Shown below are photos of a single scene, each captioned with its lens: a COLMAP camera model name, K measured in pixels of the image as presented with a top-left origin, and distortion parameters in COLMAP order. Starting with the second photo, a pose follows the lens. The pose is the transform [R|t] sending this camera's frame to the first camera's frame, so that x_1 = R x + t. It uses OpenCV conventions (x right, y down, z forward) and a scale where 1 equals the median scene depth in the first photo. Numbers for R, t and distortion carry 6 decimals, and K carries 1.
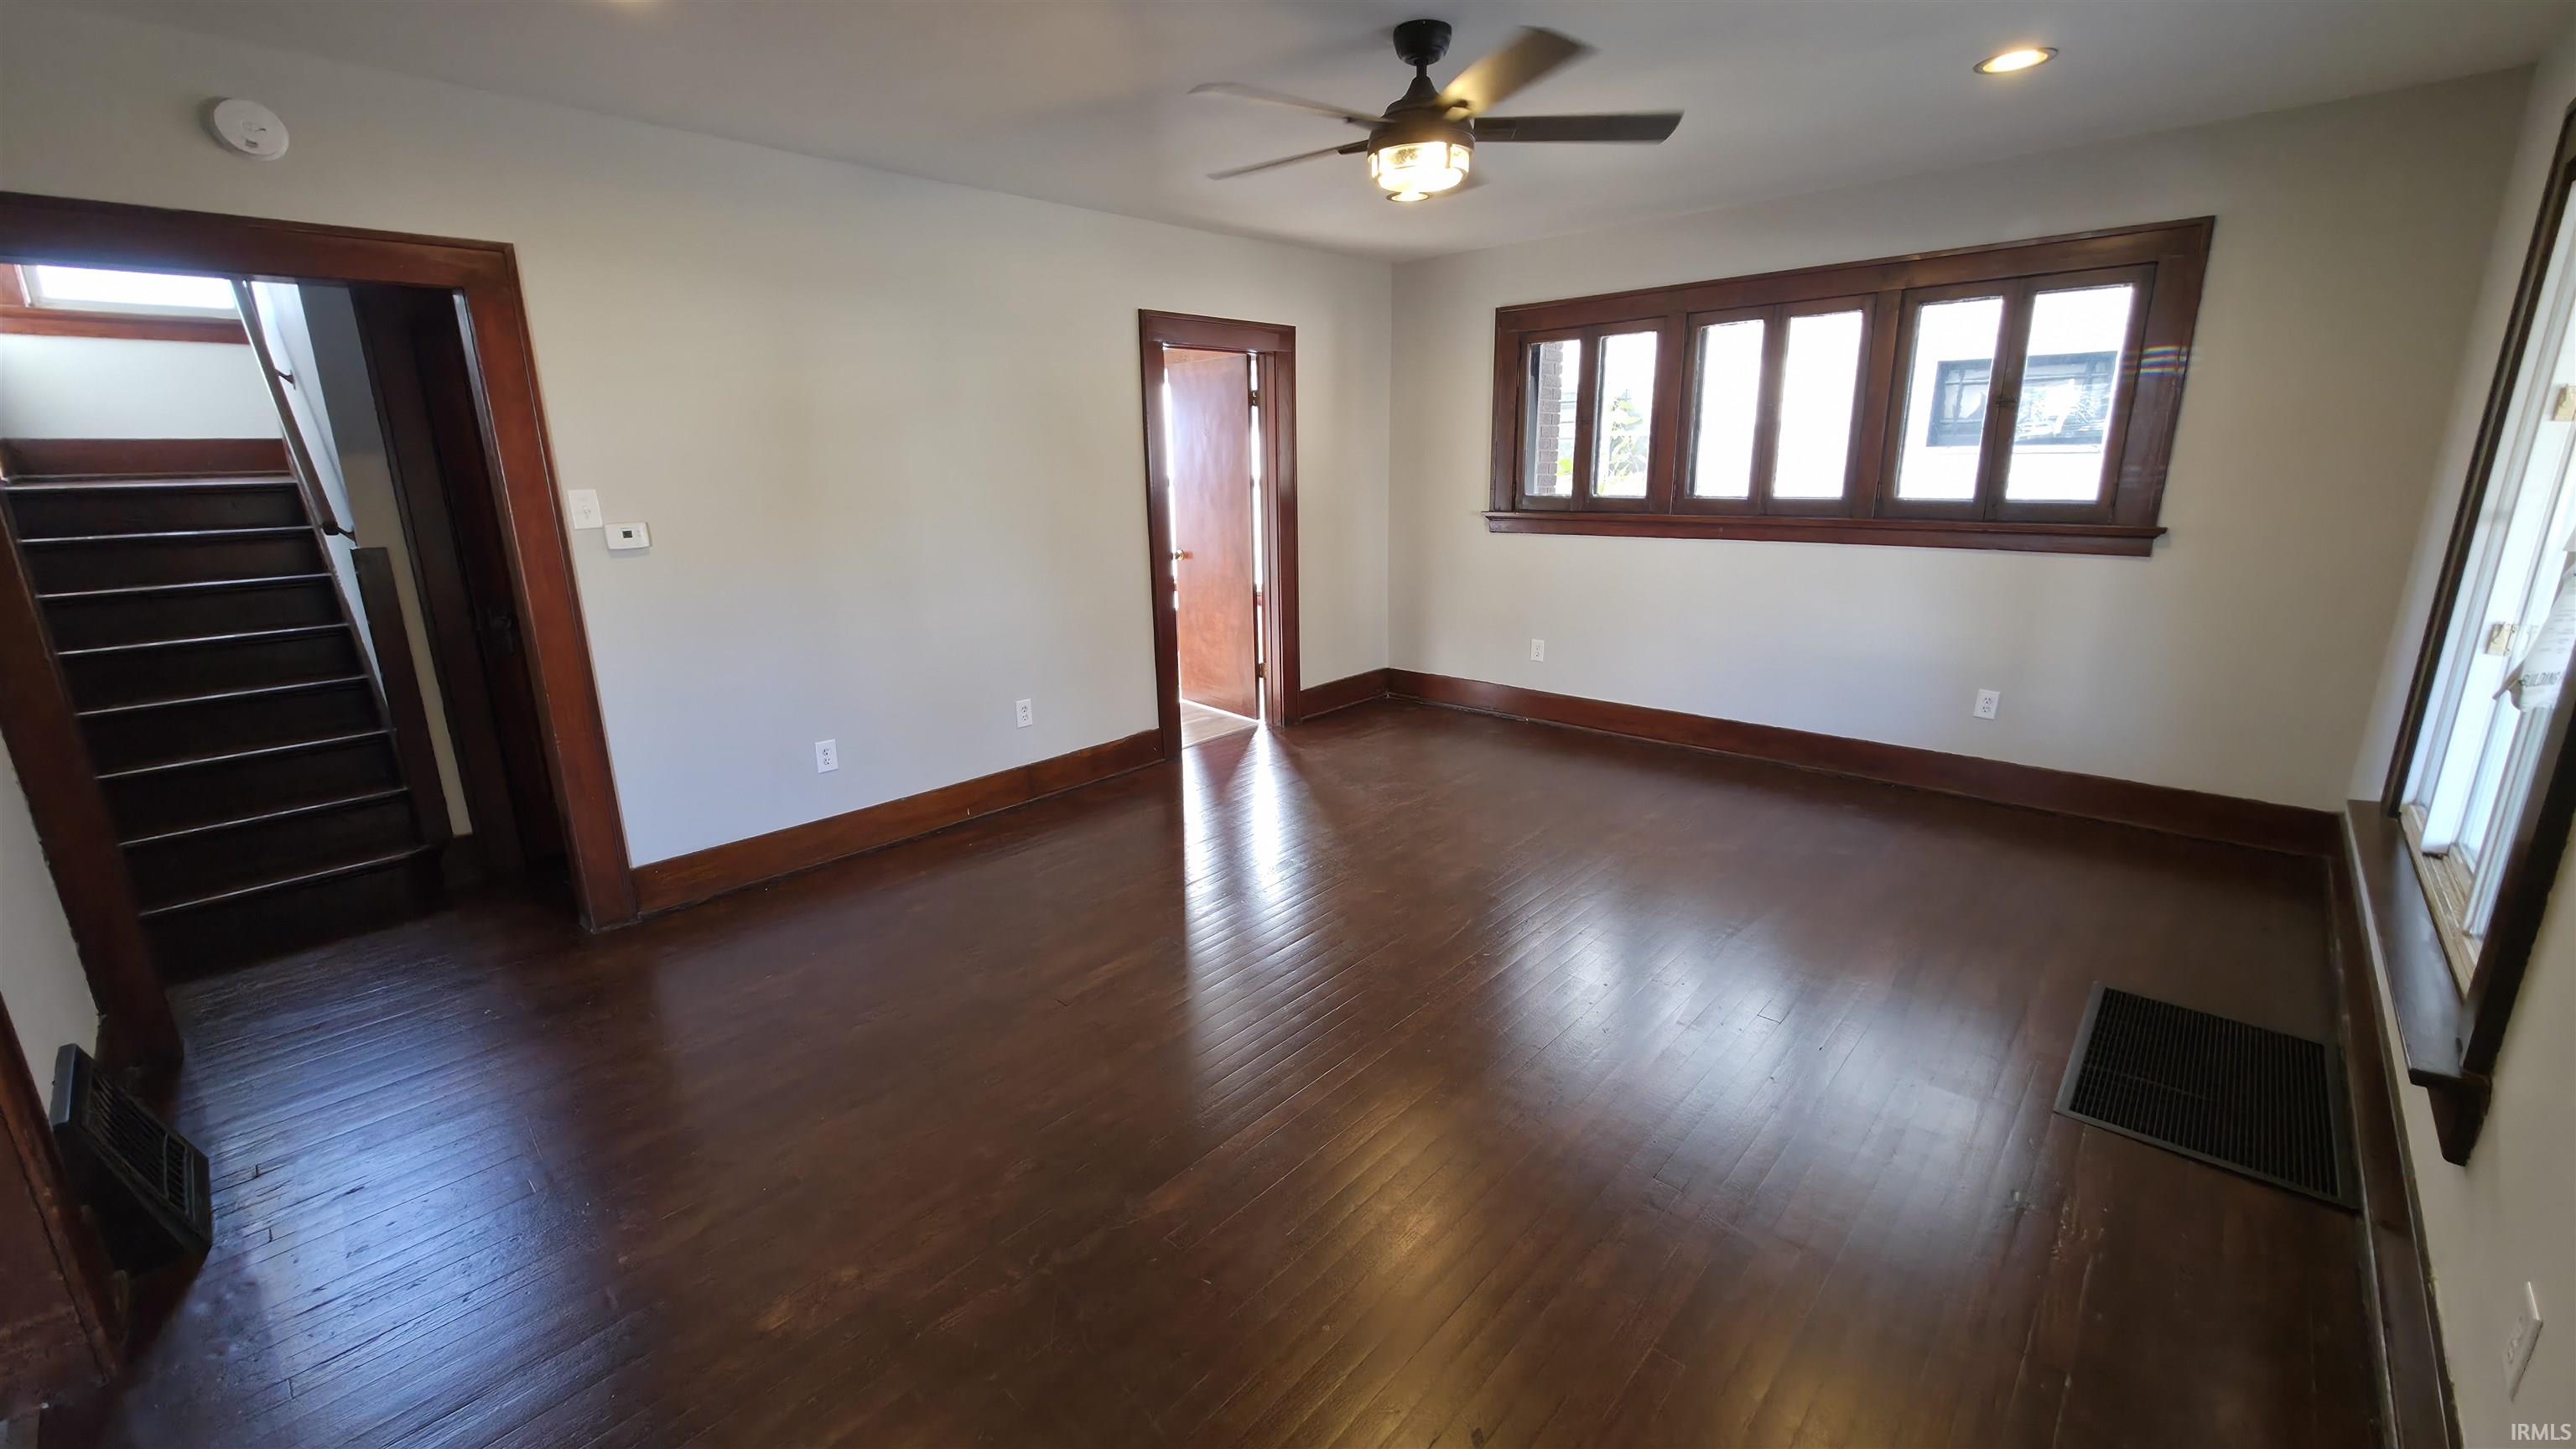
lens RADIAL K [[1034.8, 0, 1280.6], [0, 1034.8, 730.3], [0, 0, 1]] dist [0.003140, 0.000375]
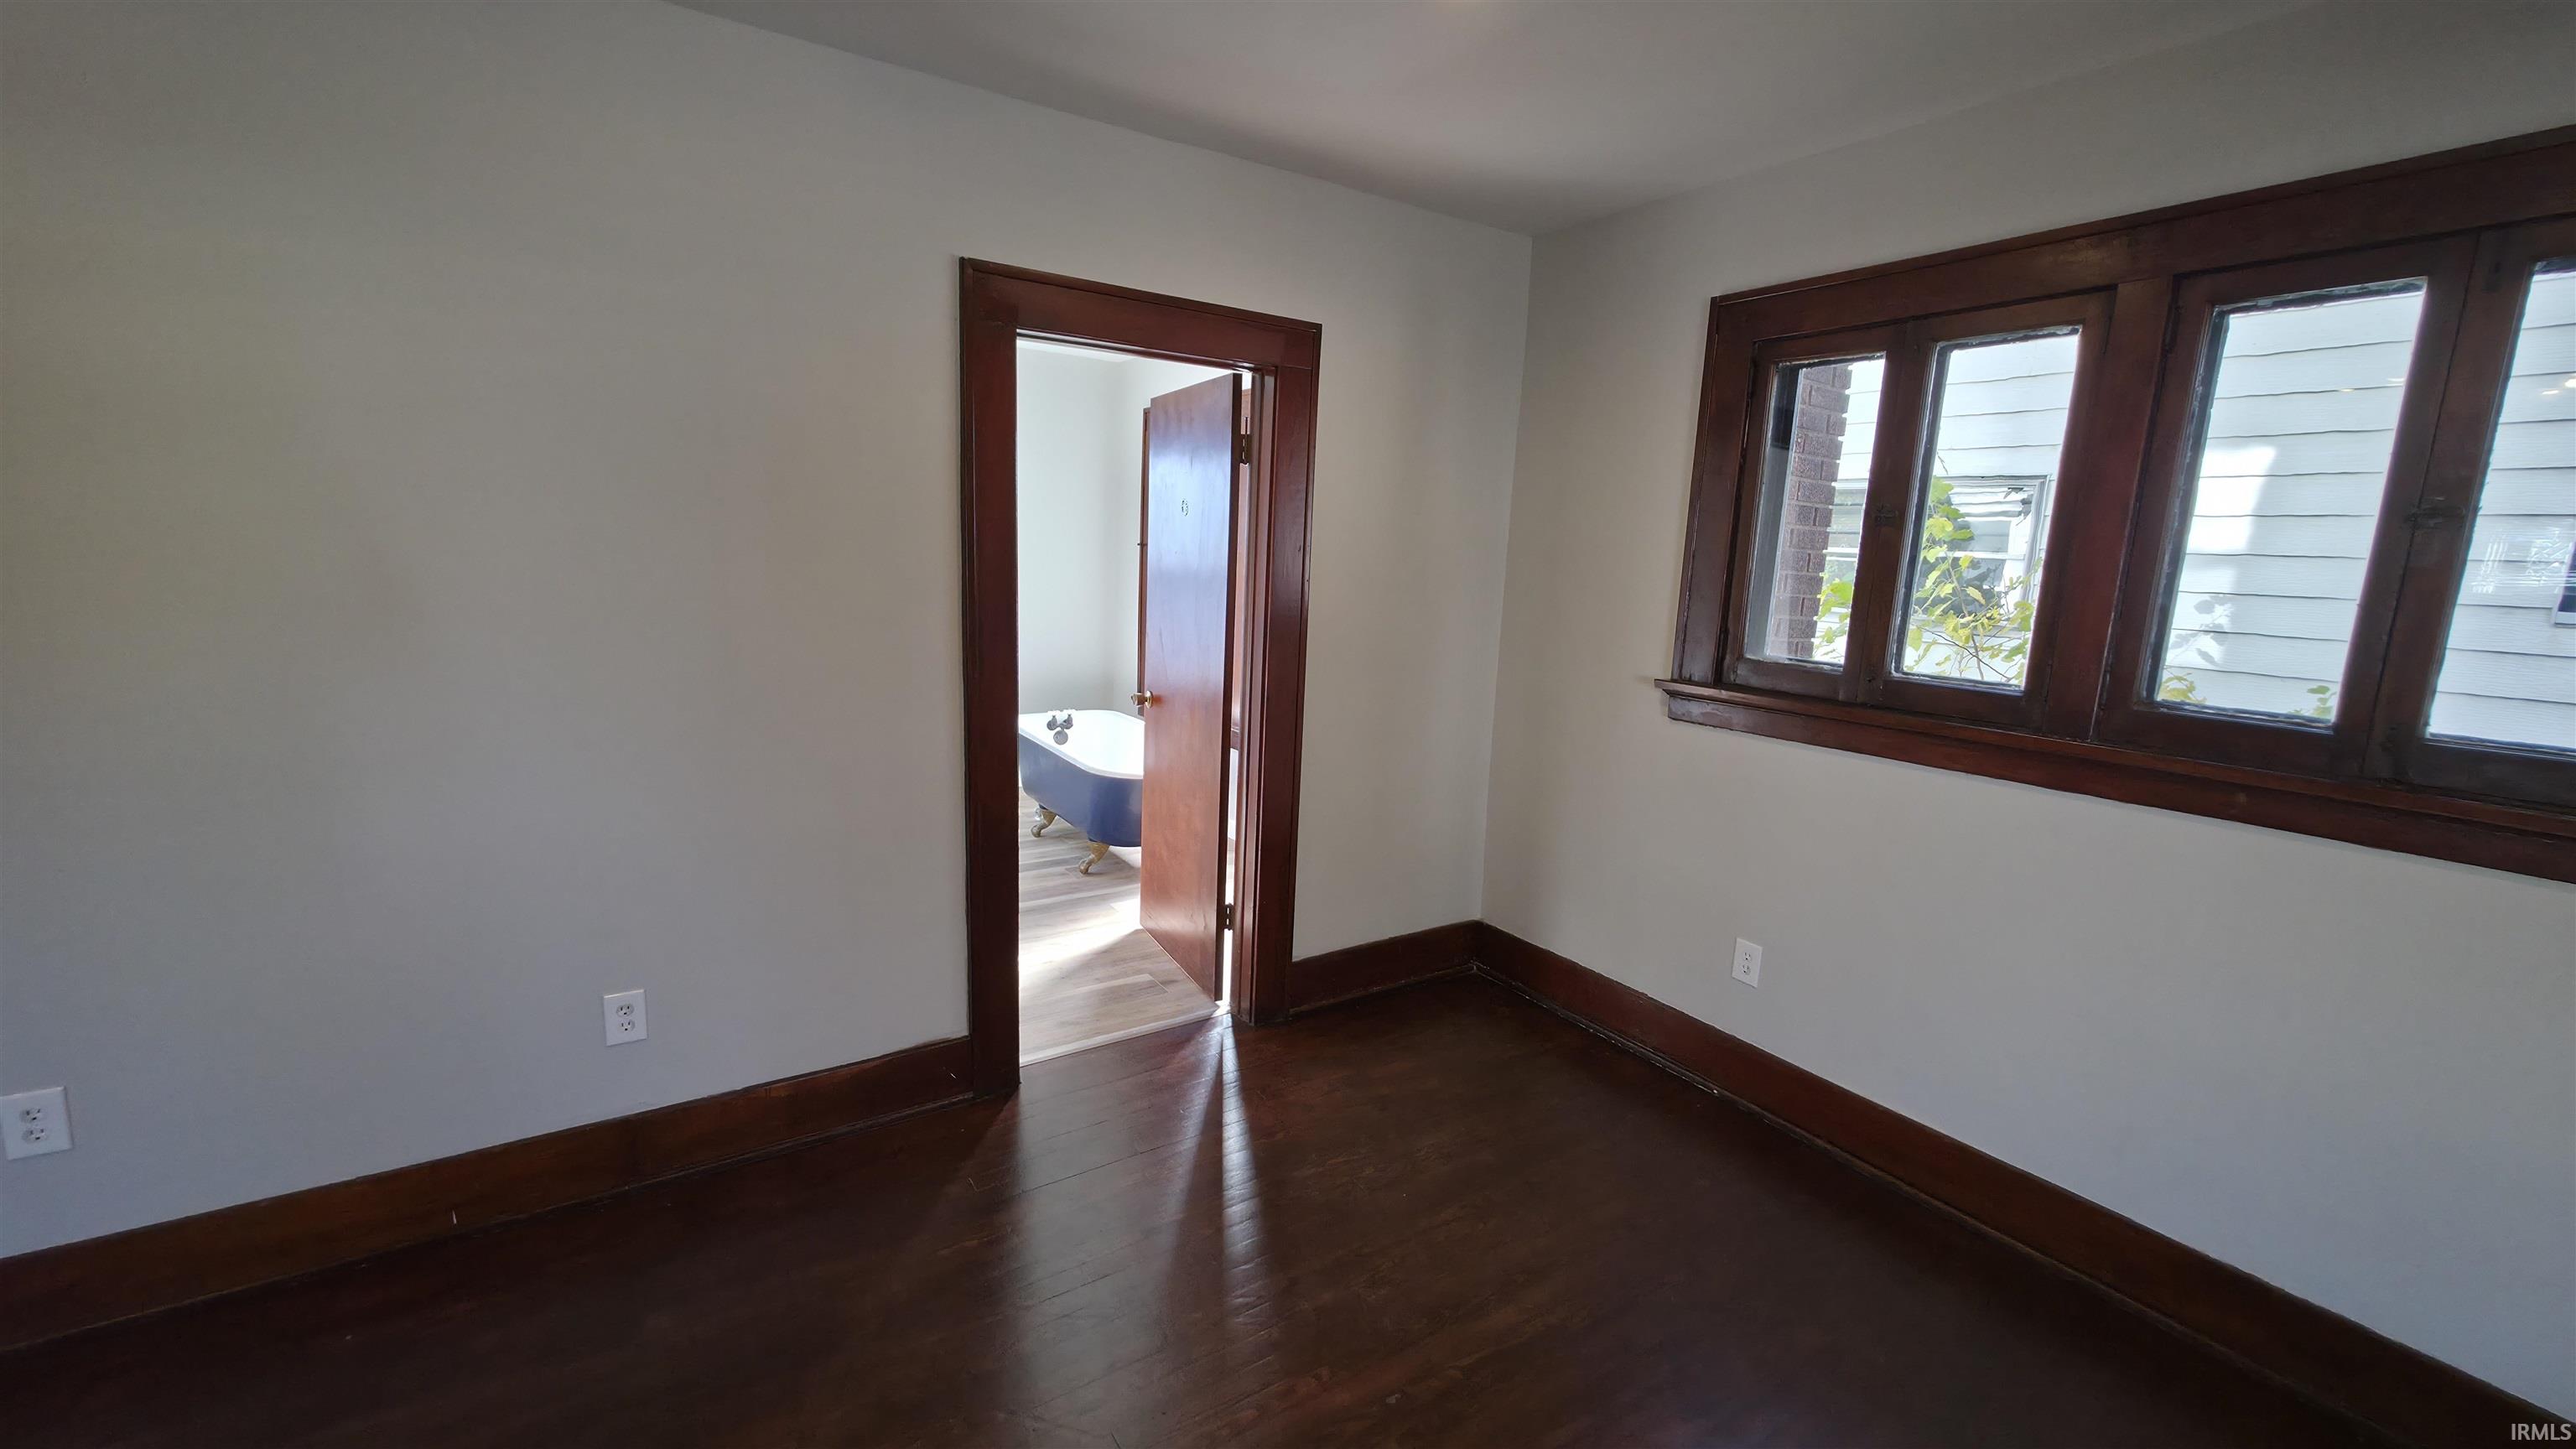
lens RADIAL K [[1034.8, 0, 1281.1], [0, 1034.8, 717.9], [0, 0, 1]] dist [0.003140, 0.000375]
pose [[0.970996, 0.098356, -0.217927, 0.129402], [-0.119190, 0.989262, -0.084585, -0.128475], [0.207268, 0.108107, 0.972293, 0.464354]]
